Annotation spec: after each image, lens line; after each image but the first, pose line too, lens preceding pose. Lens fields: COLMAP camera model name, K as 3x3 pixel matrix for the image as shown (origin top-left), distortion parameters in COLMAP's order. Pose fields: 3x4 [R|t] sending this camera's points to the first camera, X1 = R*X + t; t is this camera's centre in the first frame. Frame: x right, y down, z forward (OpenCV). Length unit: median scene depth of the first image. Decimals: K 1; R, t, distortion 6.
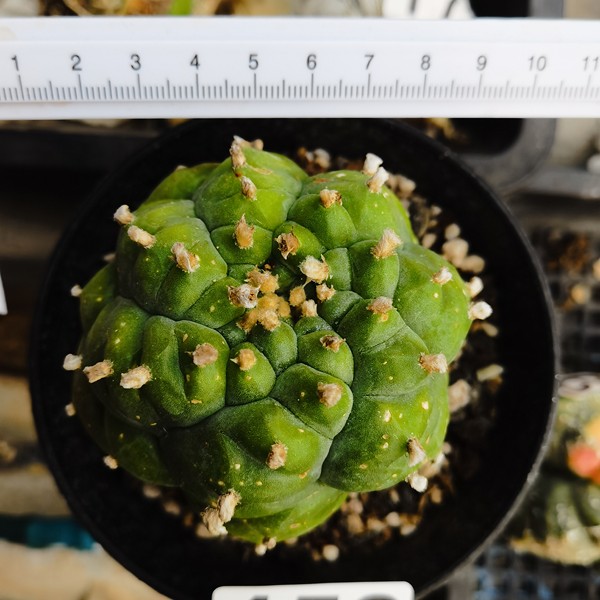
lens RADIAL K [[460.3, 0, 300.0], [0, 460.3, 300.0], [0, 0, 1]] dist [0.119462, 0.005217]
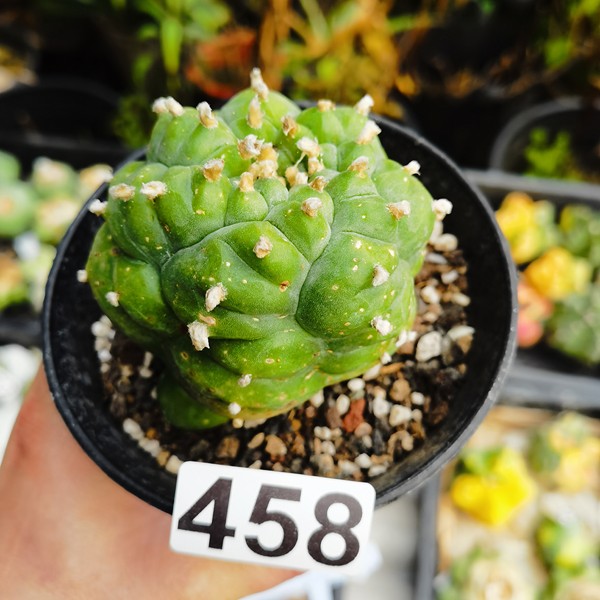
lens RADIAL K [[460.3, 0, 300.0], [0, 460.3, 300.0], [0, 0, 1]] dist [0.119462, 0.005217]
pose [[0.995262, 0.096835, -0.008796, 0.062233], [-0.095093, 0.950485, -0.295864, 0.733004], [-0.020290, 0.295299, 0.955189, -0.077756]]
